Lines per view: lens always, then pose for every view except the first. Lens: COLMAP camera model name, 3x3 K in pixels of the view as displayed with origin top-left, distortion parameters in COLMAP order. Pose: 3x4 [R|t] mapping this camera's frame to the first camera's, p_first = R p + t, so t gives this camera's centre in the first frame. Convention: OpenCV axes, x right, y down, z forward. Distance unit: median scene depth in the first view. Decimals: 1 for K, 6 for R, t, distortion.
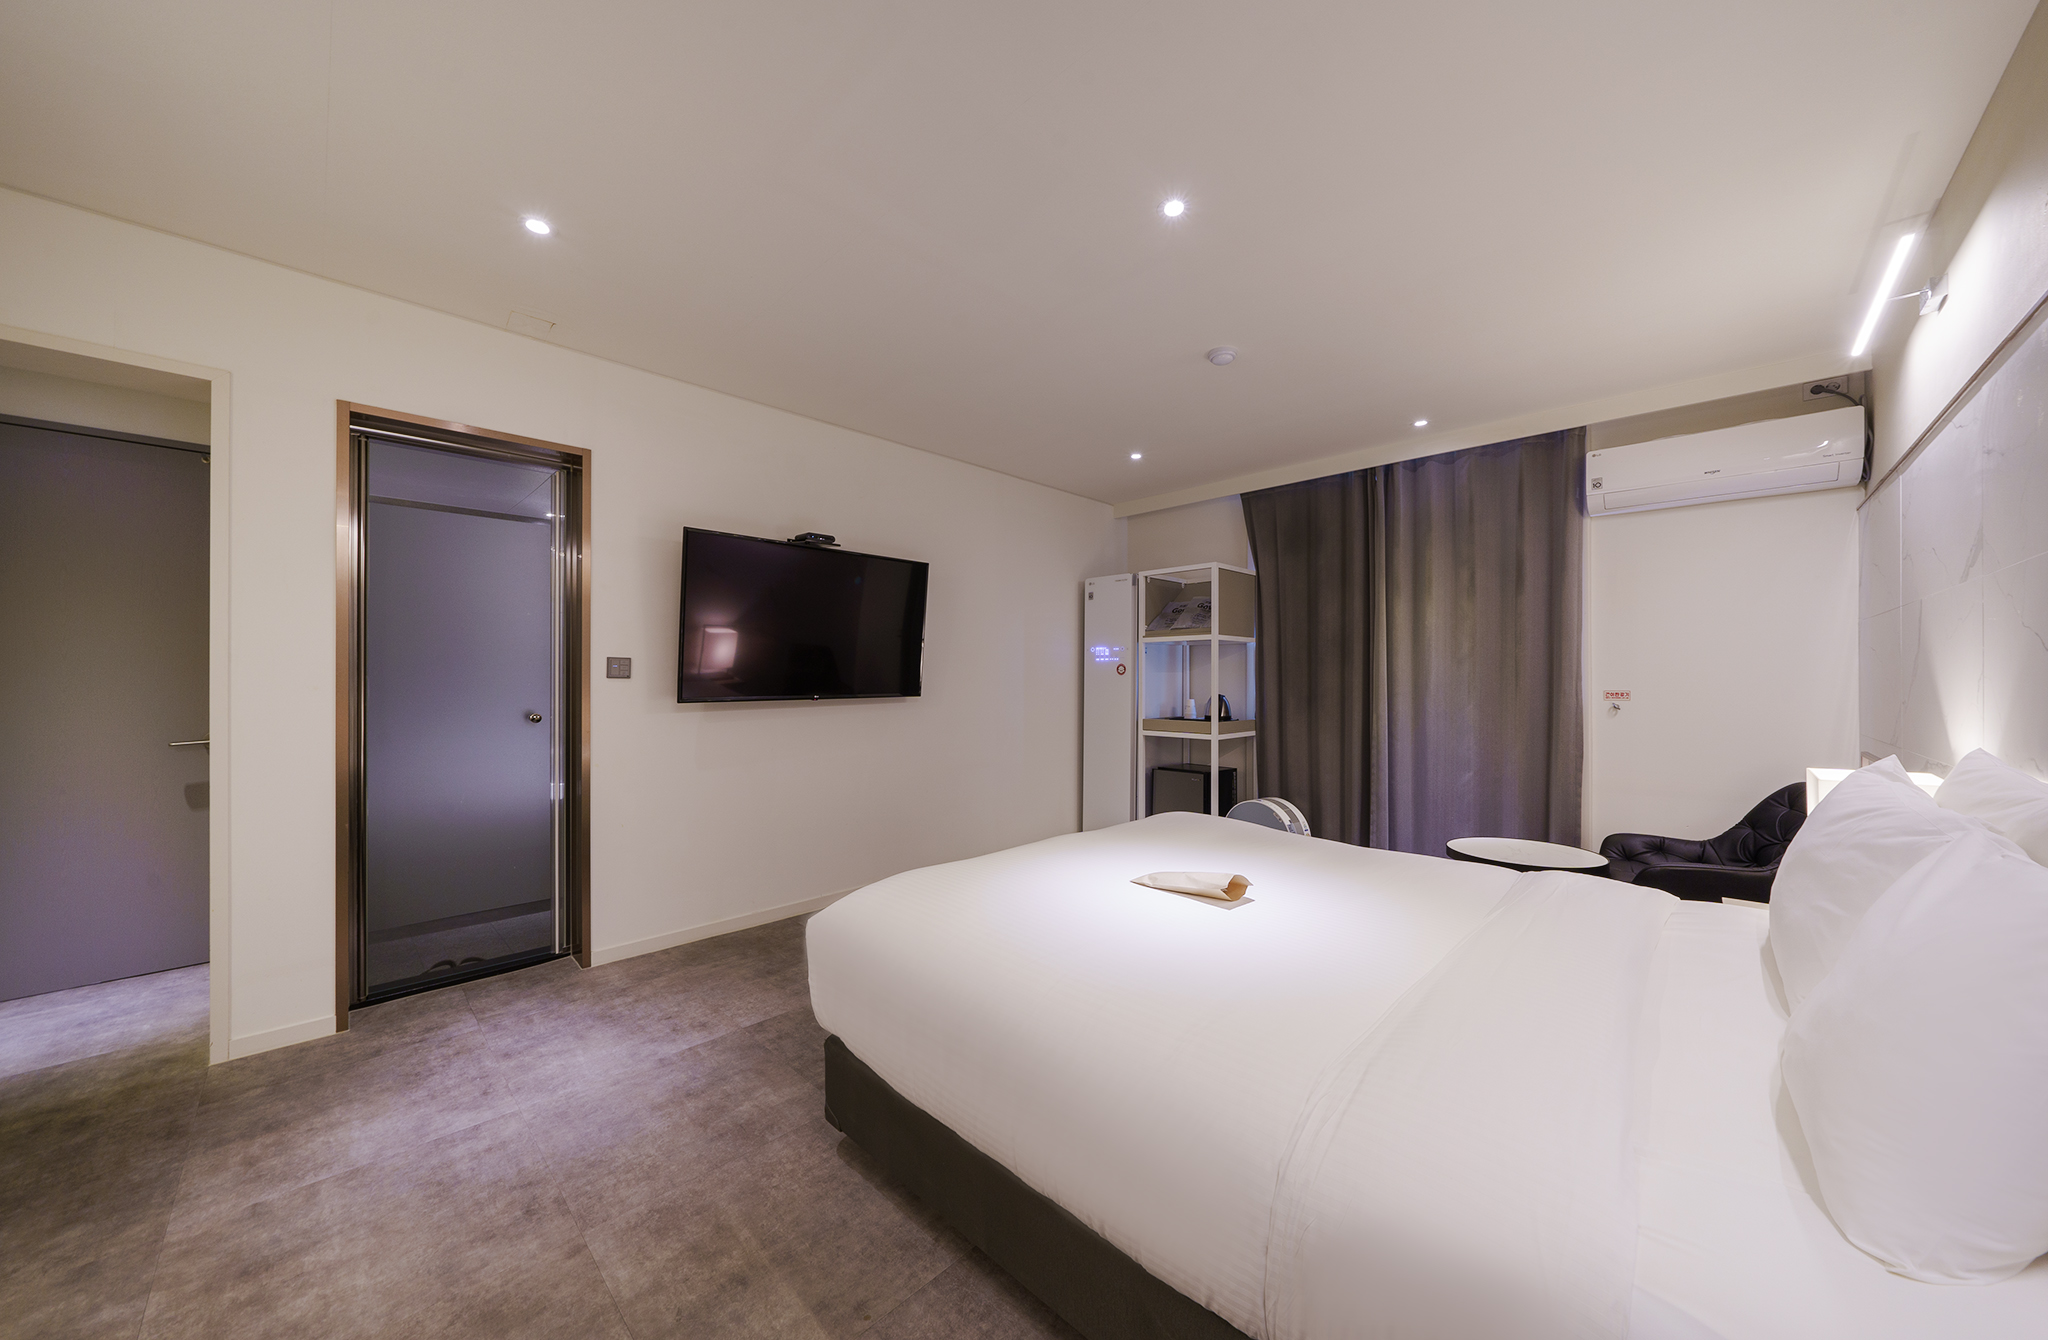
lens RADIAL K [[701.1, 0, 1022.3], [0, 701.1, 676.7], [0, 0, 1]] dist [-0.001463, -0.000038]
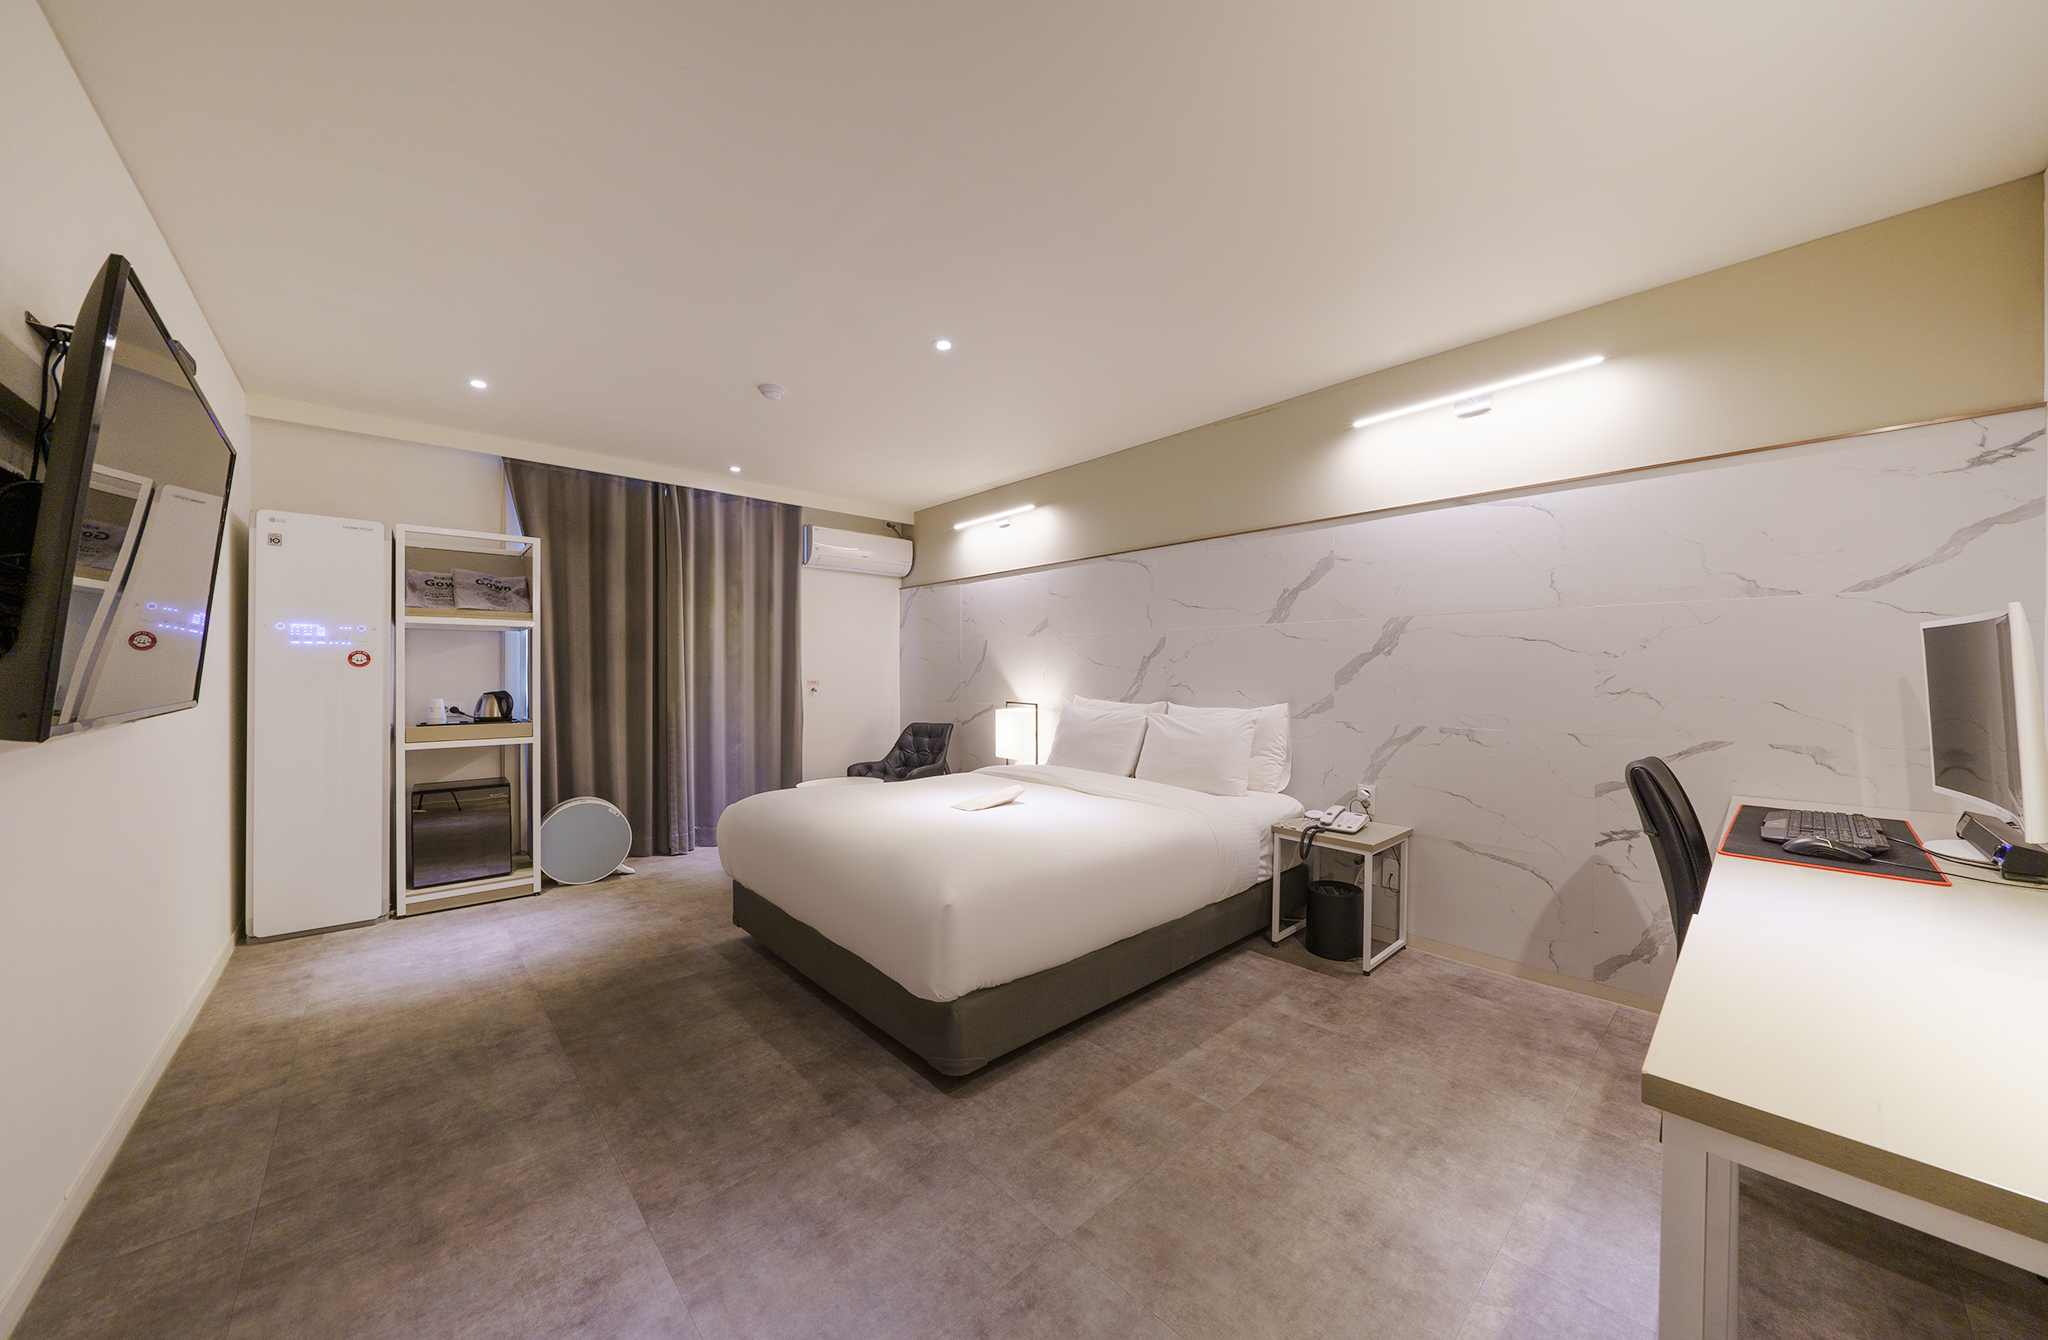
lens RADIAL K [[701.1, 0, 1022.3], [0, 701.1, 676.7], [0, 0, 1]] dist [-0.001463, -0.000038]
pose [[0.055341, -0.004191, 0.998459, -1.026147], [-0.001373, 0.999990, 0.004274, 0.006200], [-0.998467, -0.001607, 0.055334, 0.643062]]
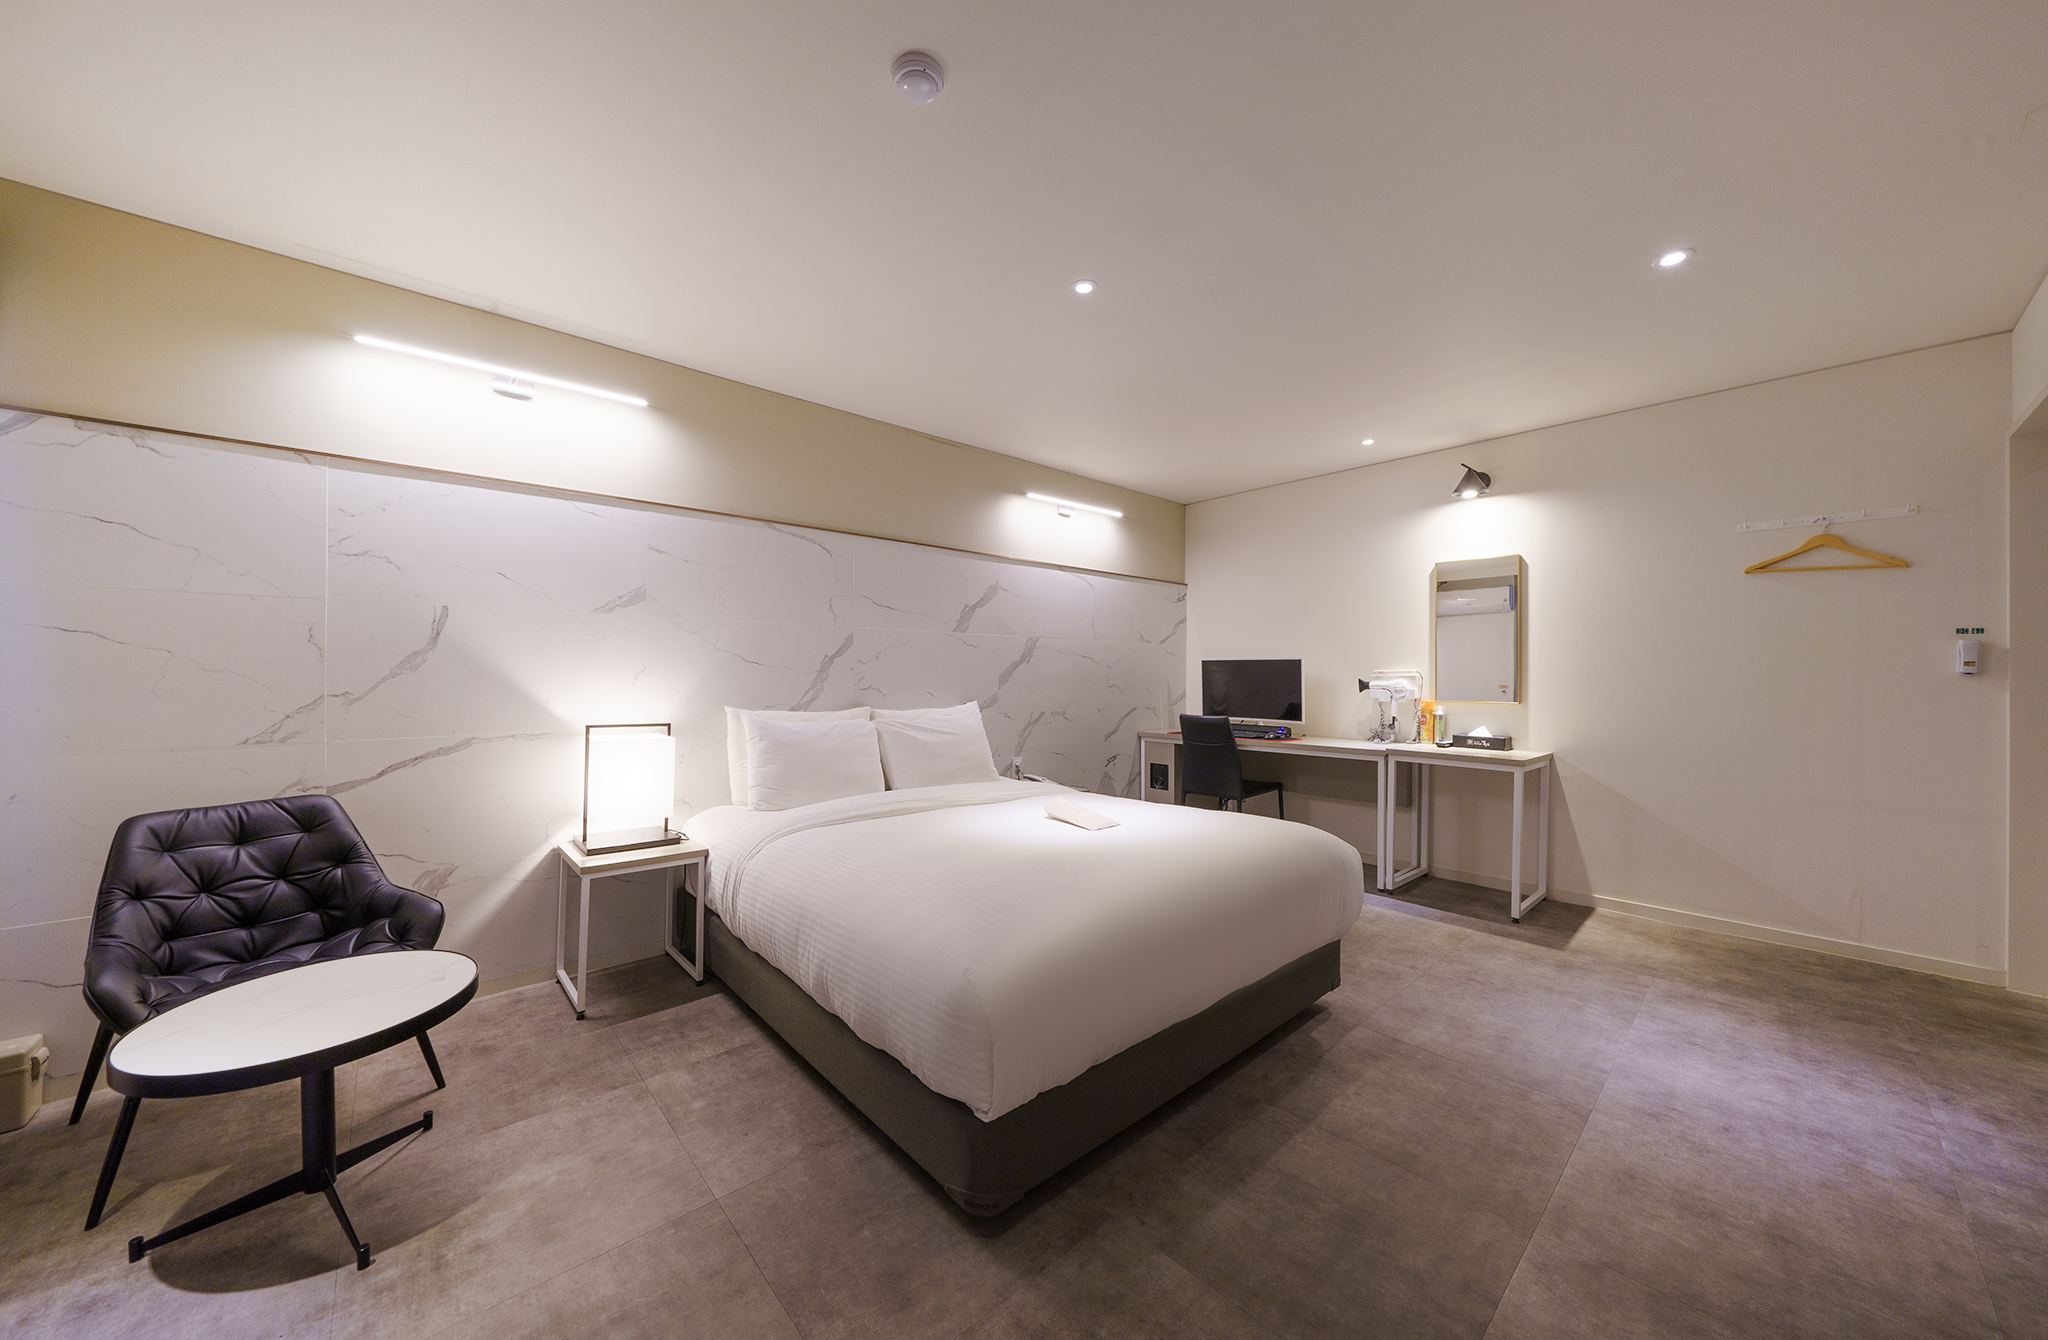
lens RADIAL K [[701.1, 0, 1022.3], [0, 701.1, 676.7], [0, 0, 1]] dist [-0.001463, -0.000038]
pose [[-0.998216, -0.003056, 0.059636, 0.212967], [-0.003051, 0.999995, 0.000168, 0.005522], [-0.059636, -0.000014, -0.998220, 1.879954]]
